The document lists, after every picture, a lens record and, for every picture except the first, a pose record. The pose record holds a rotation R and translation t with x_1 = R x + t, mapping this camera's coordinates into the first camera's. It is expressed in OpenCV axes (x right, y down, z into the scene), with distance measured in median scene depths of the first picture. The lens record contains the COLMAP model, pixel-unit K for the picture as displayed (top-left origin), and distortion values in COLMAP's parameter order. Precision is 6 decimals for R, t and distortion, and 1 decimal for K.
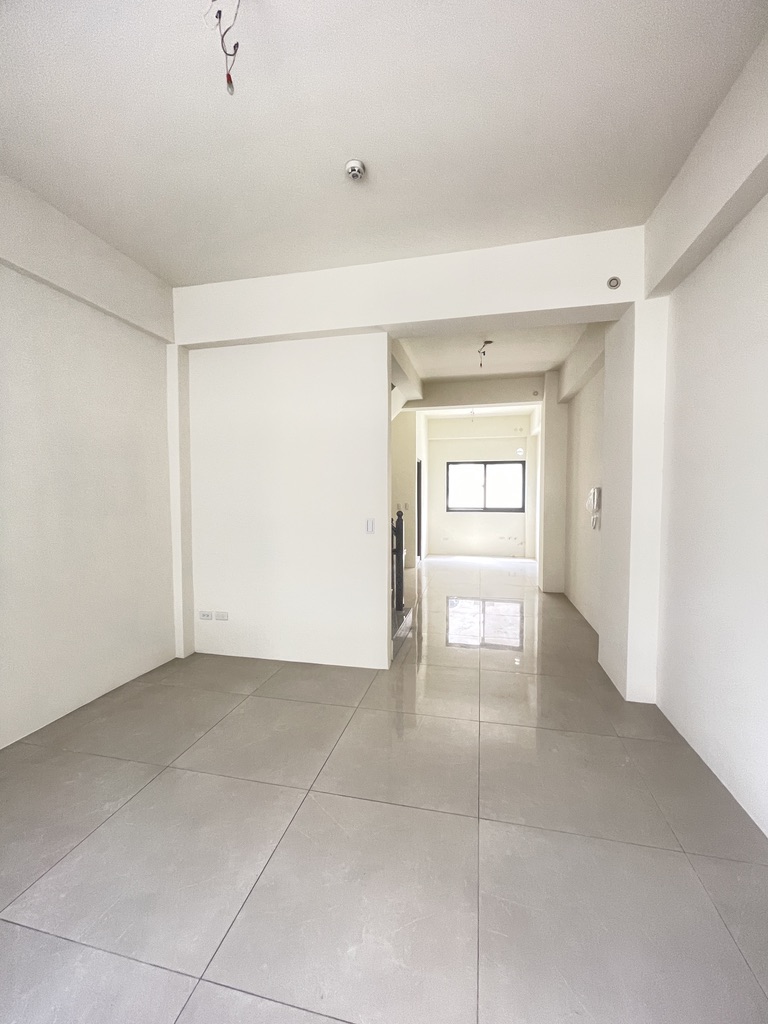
lens RADIAL K [[416.0, 0, 386.9], [0, 416.0, 511.9], [0, 0, 1]] dist [0.000556, 0.000393]
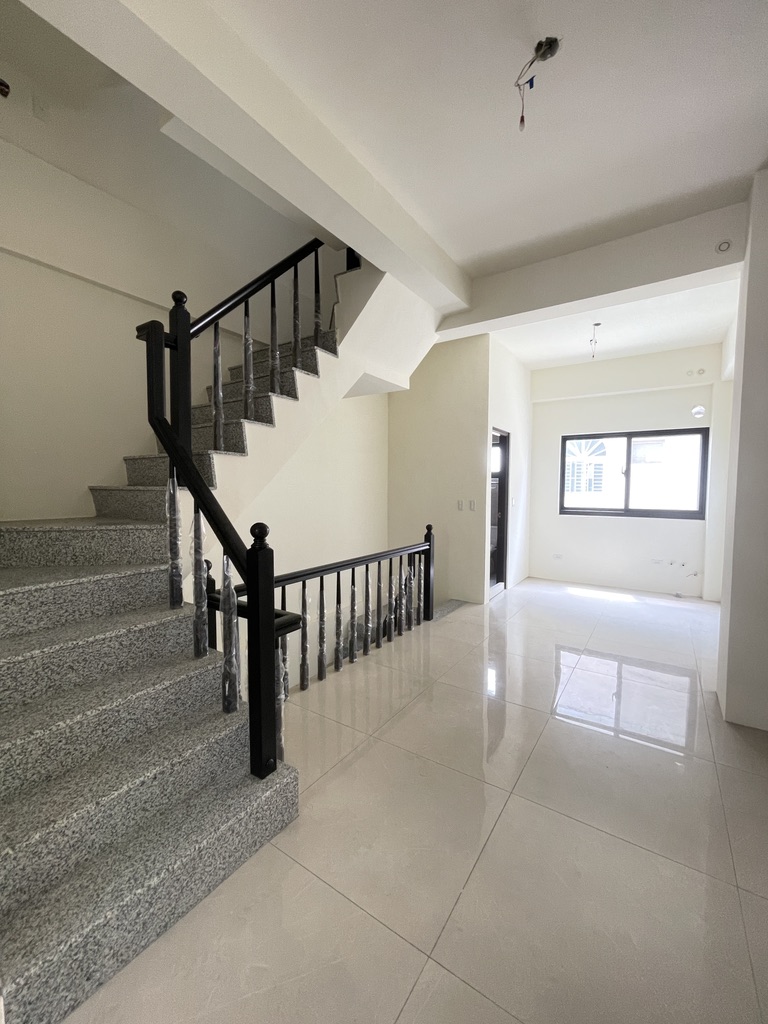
lens RADIAL K [[416.0, 0, 386.7], [0, 416.0, 509.6], [0, 0, 1]] dist [0.000556, 0.000393]
pose [[0.932878, 0.030320, -0.358915, 0.171166], [-0.027315, 0.999536, 0.013441, -0.010525], [0.359156, -0.002735, 0.933273, 0.413811]]
